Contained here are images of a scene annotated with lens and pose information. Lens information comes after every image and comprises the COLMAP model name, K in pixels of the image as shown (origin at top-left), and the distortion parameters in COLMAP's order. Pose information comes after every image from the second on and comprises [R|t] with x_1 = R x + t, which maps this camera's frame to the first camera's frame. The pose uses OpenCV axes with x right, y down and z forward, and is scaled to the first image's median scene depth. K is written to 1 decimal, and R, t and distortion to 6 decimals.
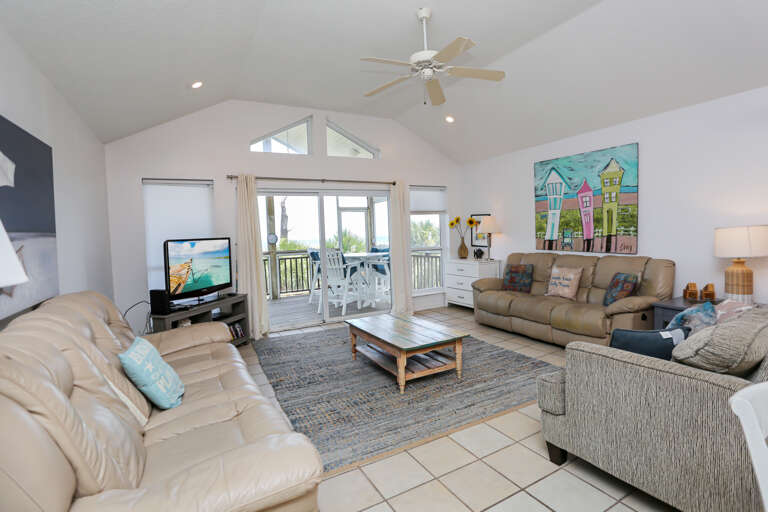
lens RADIAL K [[374.8, 0, 390.2], [0, 374.8, 250.2], [0, 0, 1]] dist [-0.080182, 0.039231]
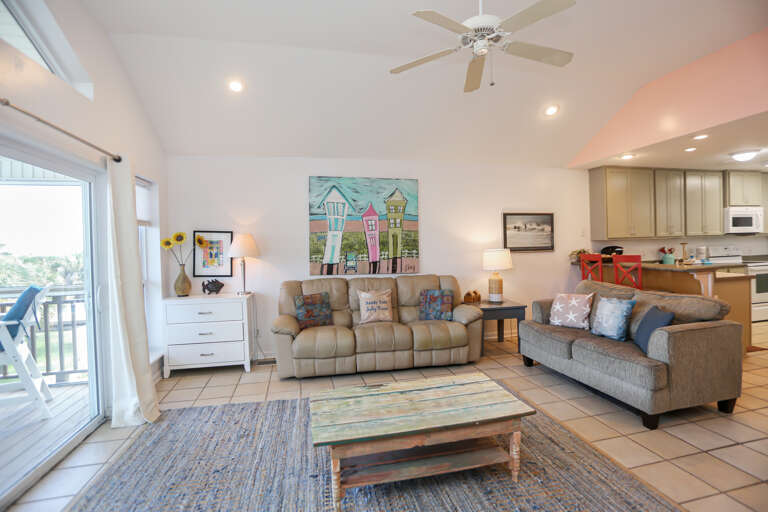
lens RADIAL K [[374.8, 0, 390.2], [0, 374.8, 250.2], [0, 0, 1]] dist [-0.080182, 0.039231]
pose [[0.272117, 0.017924, 0.962097, -0.456244], [0.055254, 0.997886, -0.034219, -0.023316], [-0.960676, 0.062472, 0.270551, 0.665326]]
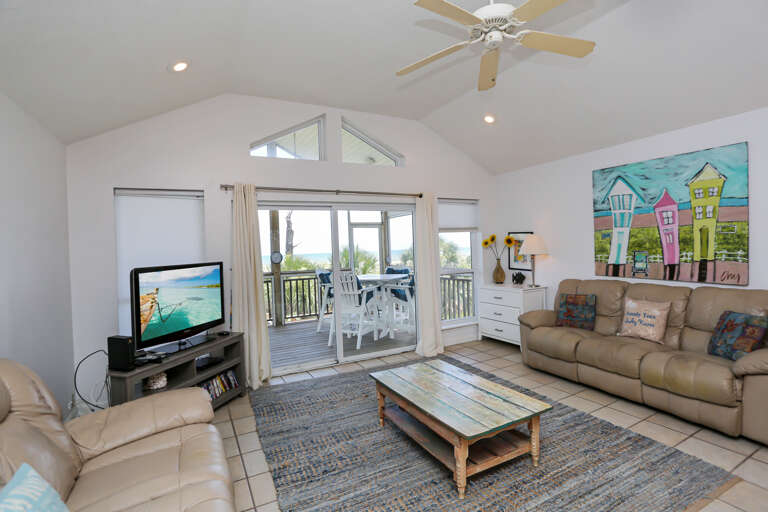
lens RADIAL K [[374.8, 0, 390.2], [0, 374.8, 250.2], [0, 0, 1]] dist [-0.080182, 0.039231]
pose [[0.999917, 0.001673, -0.012803, -0.060463], [-0.002150, 0.999303, -0.037265, -0.030266], [0.012731, 0.037290, 0.999223, 0.203673]]
